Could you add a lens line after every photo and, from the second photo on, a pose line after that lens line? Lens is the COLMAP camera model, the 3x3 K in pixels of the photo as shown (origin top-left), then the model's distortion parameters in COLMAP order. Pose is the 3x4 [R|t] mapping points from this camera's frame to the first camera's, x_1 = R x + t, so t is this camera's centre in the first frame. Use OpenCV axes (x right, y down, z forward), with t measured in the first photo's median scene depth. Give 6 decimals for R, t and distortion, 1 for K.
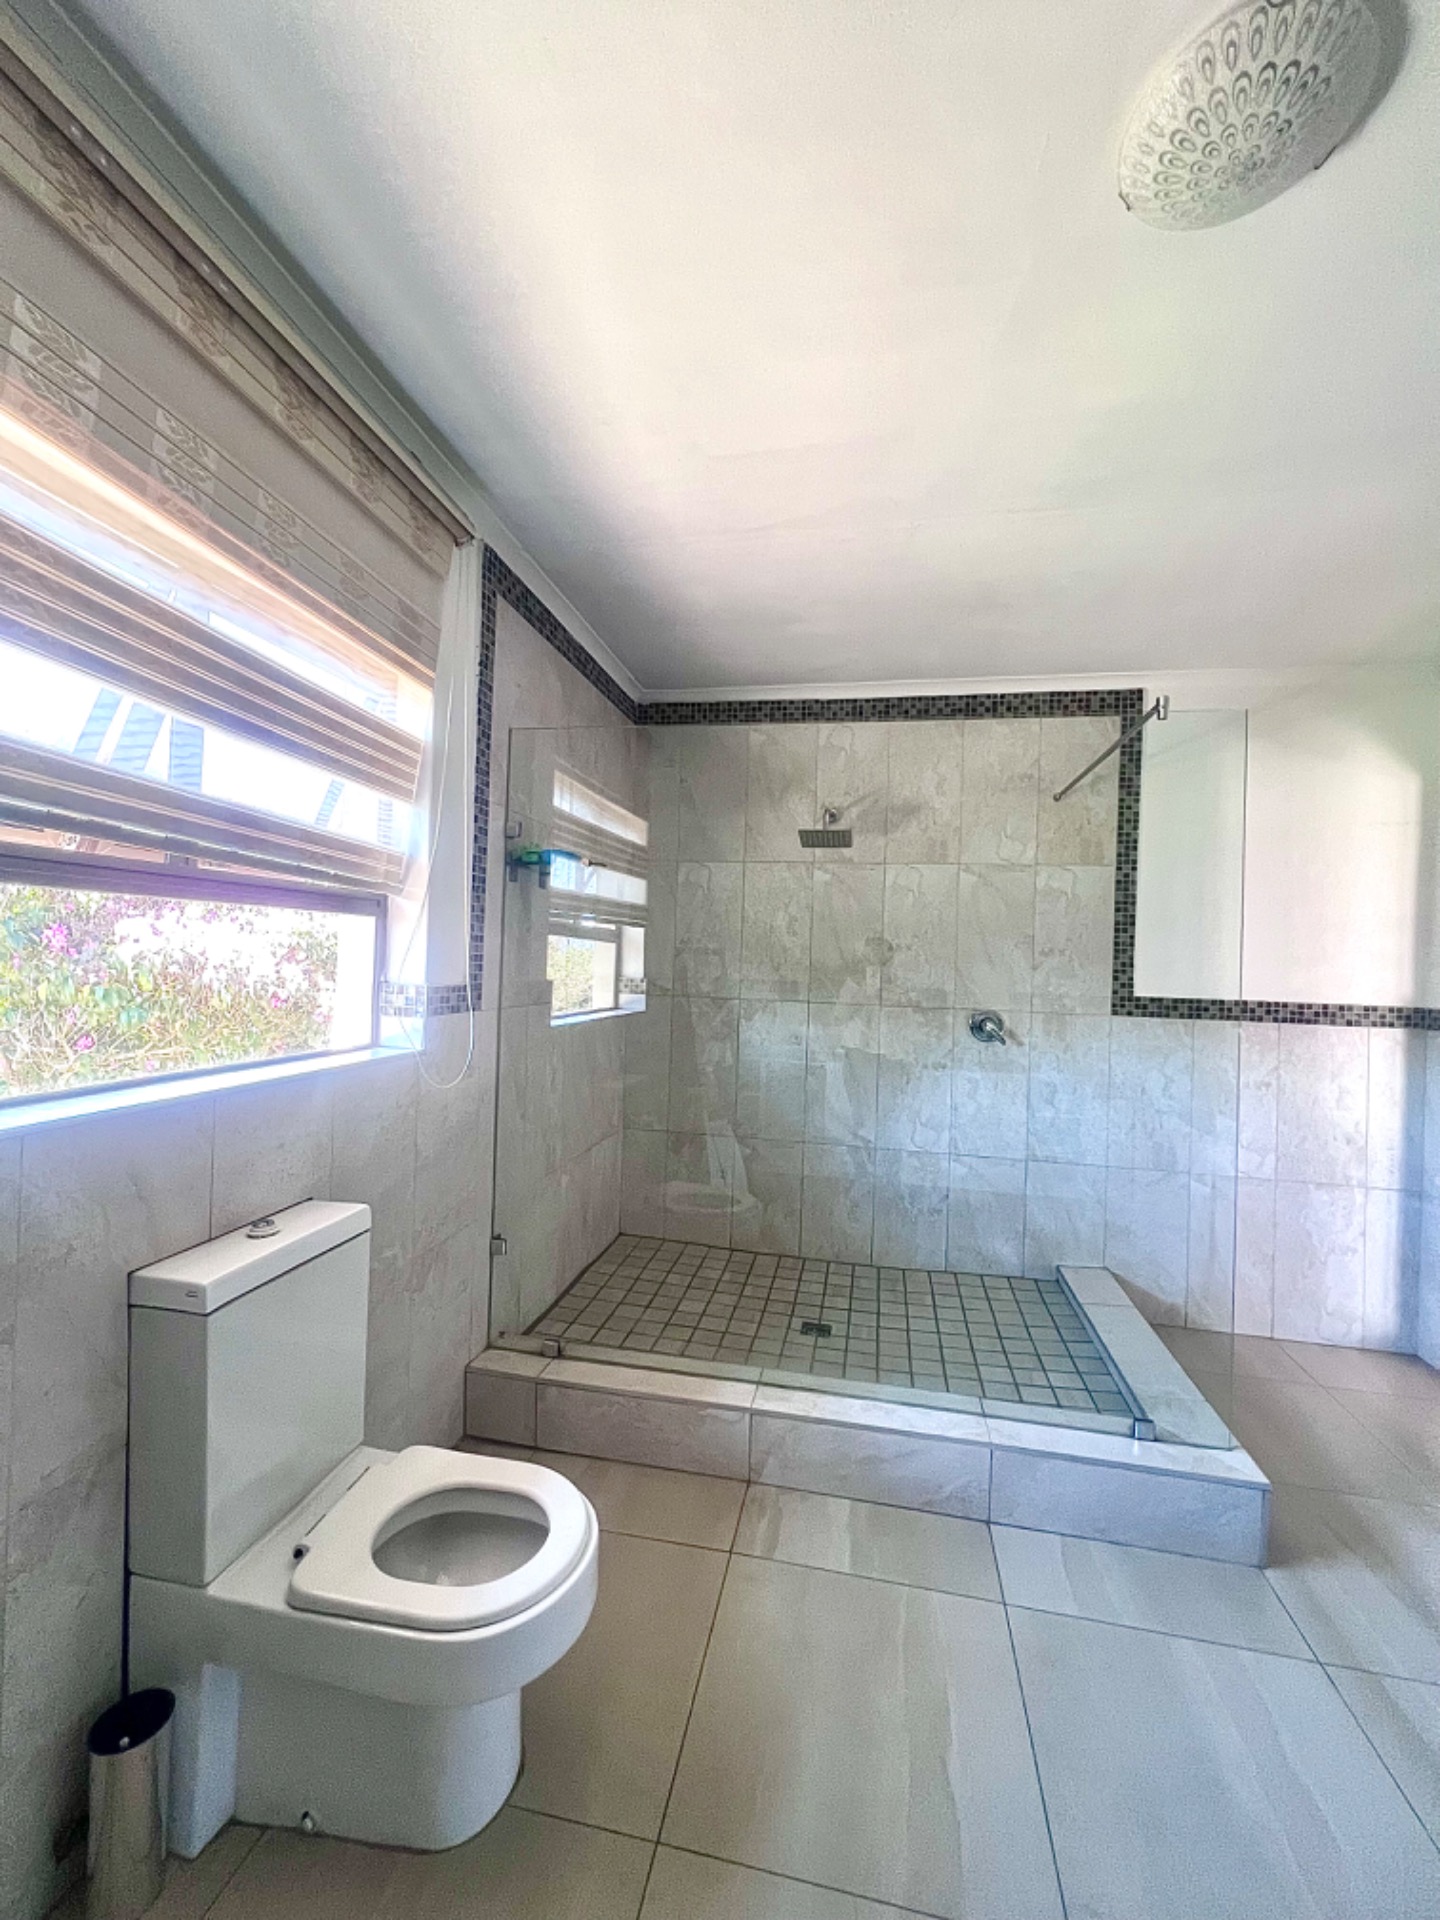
lens RADIAL K [[769.8, 0, 727.6], [0, 769.8, 953.9], [0, 0, 1]] dist [-0.002011, -0.000445]
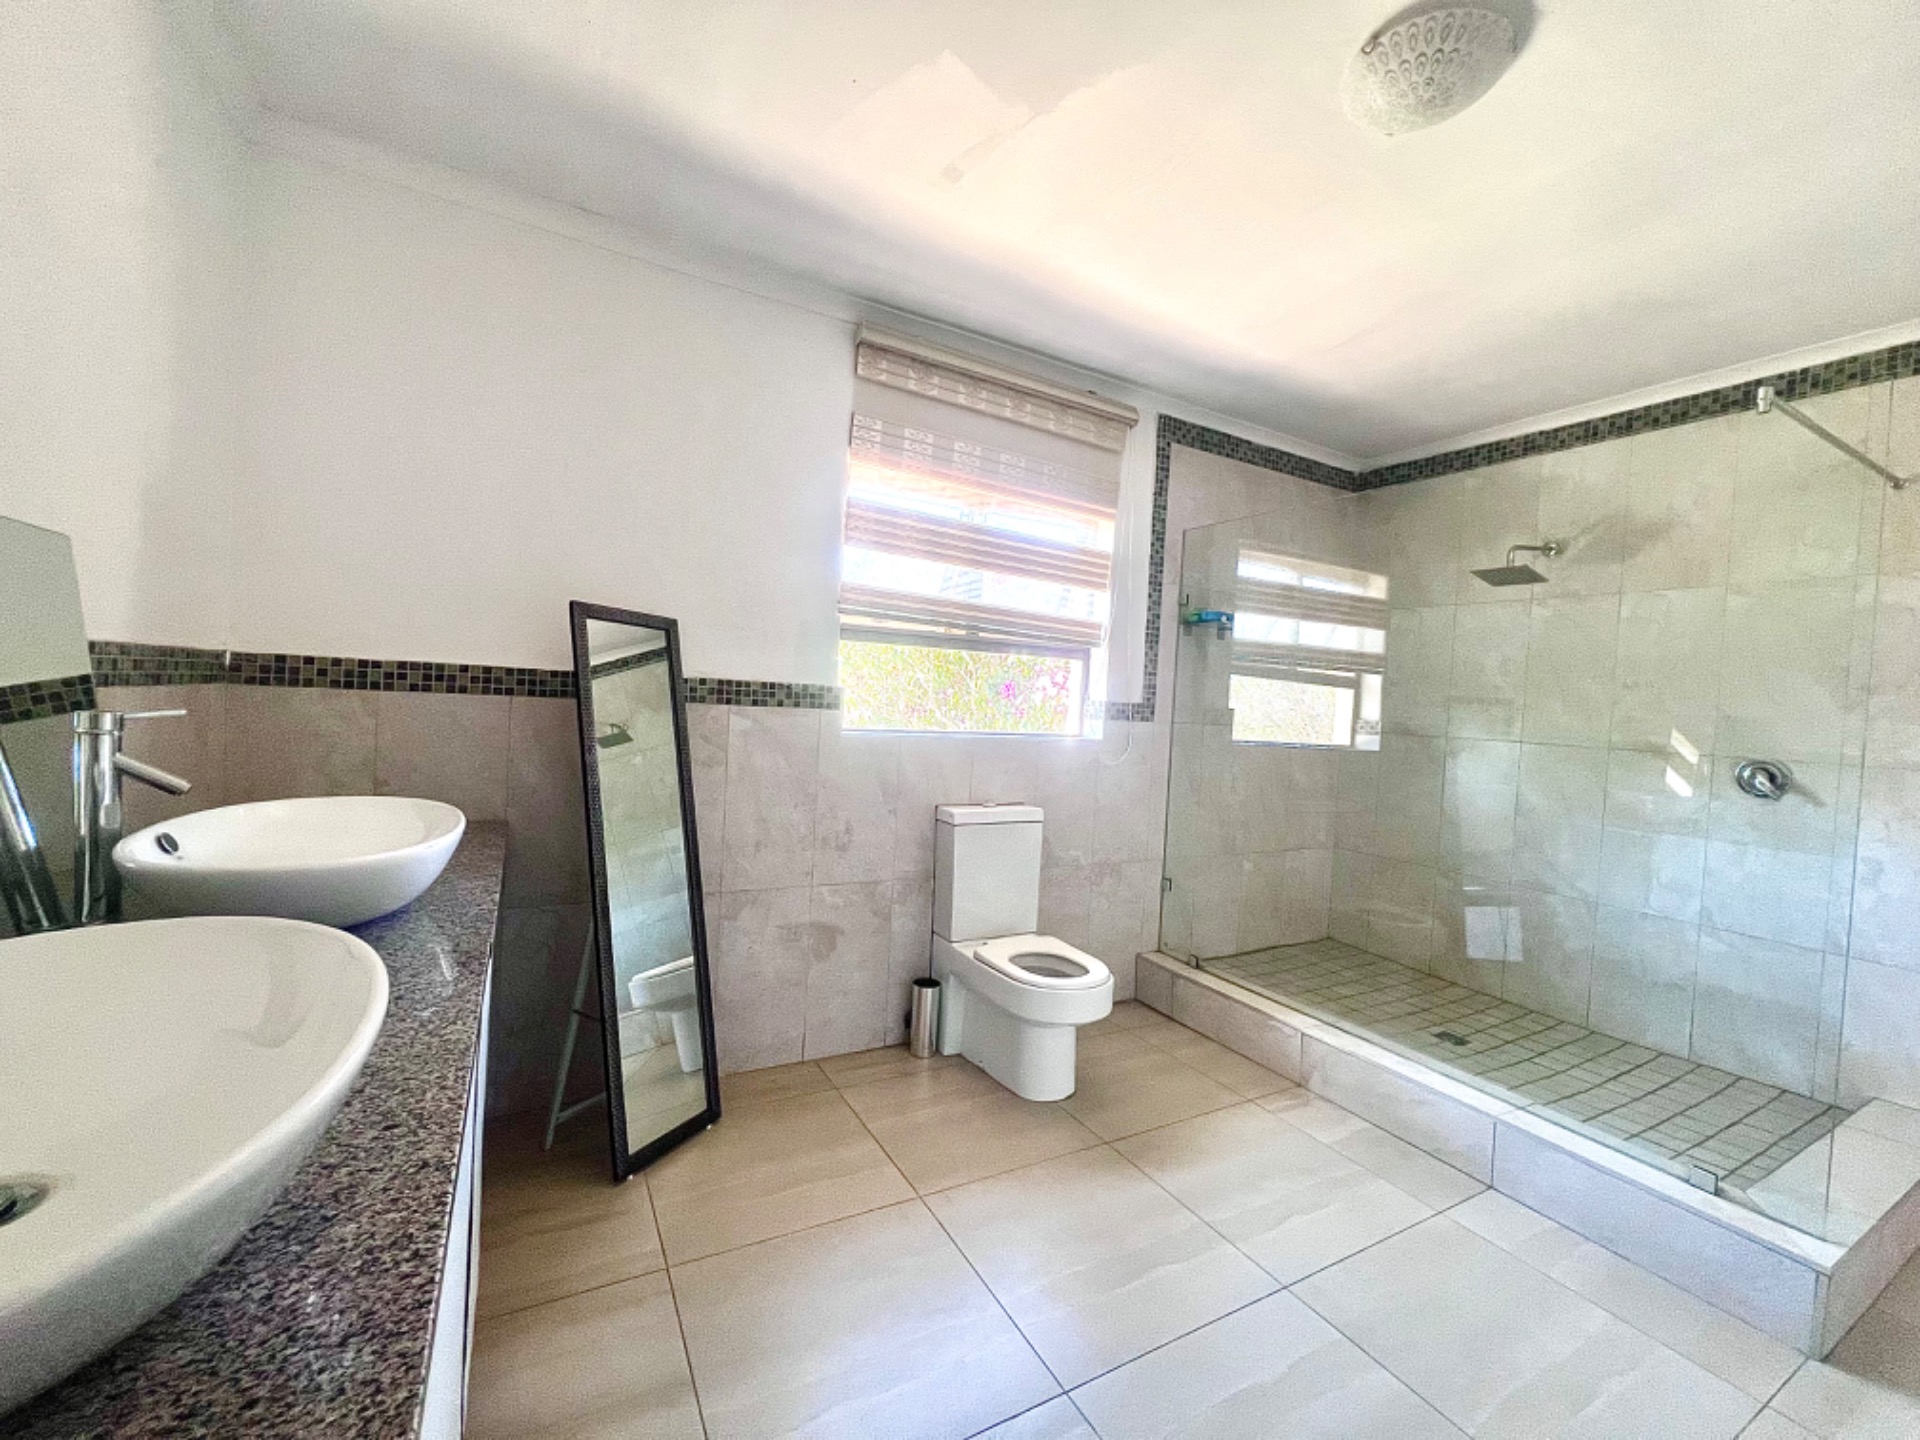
lens RADIAL K [[769.8, 0, 956.3], [0, 769.8, 717.0], [0, 0, 1]] dist [-0.002011, -0.000445]
pose [[0.646026, 0.019485, -0.763067, 0.466969], [-0.026851, 0.999636, 0.002793, 0.056223], [0.762843, 0.018684, 0.646314, -0.218871]]
